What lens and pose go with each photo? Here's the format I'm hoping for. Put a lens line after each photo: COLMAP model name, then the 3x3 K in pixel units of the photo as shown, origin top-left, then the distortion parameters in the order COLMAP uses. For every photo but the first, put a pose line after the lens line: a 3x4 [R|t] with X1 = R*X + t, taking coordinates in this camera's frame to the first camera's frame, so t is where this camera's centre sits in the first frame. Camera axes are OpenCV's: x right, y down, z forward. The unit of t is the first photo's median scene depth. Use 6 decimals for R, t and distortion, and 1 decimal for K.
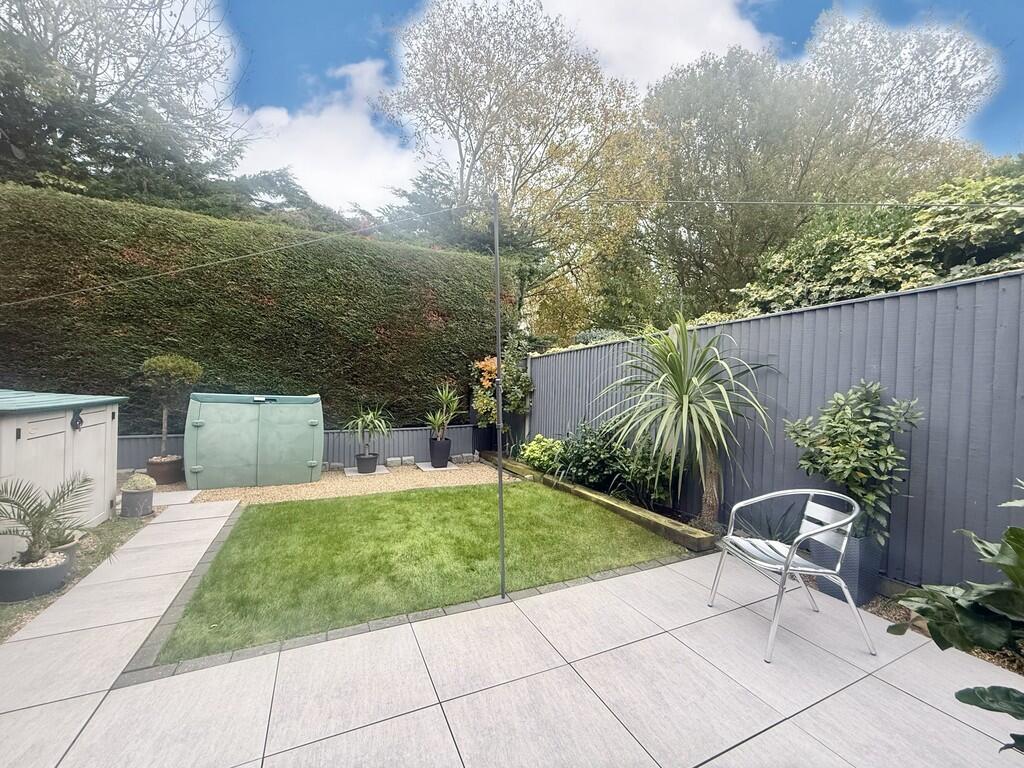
lens RADIAL K [[408.2, 0, 510.7], [0, 408.2, 384.6], [0, 0, 1]] dist [-0.002523, 0.000053]
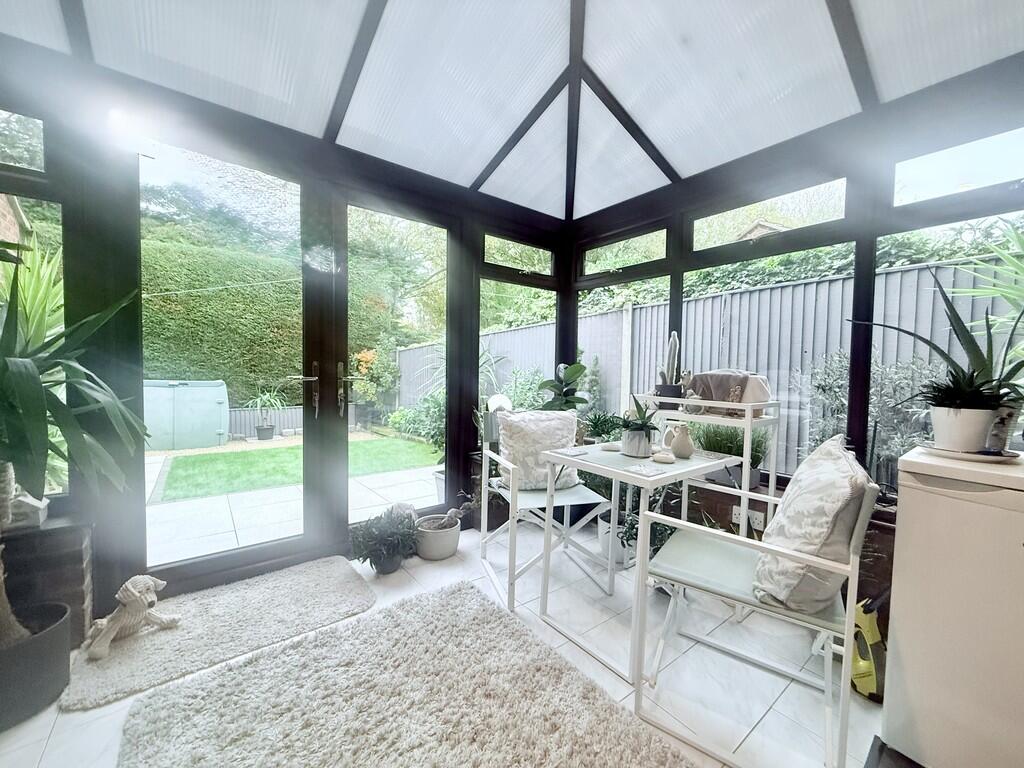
lens RADIAL K [[408.2, 0, 510.7], [0, 408.2, 386.2], [0, 0, 1]] dist [-0.002523, 0.000053]
pose [[0.976204, -0.018851, 0.216035, 0.135417], [0.012453, 0.999444, 0.030937, 0.014727], [-0.216498, -0.027511, 0.975895, -0.443080]]
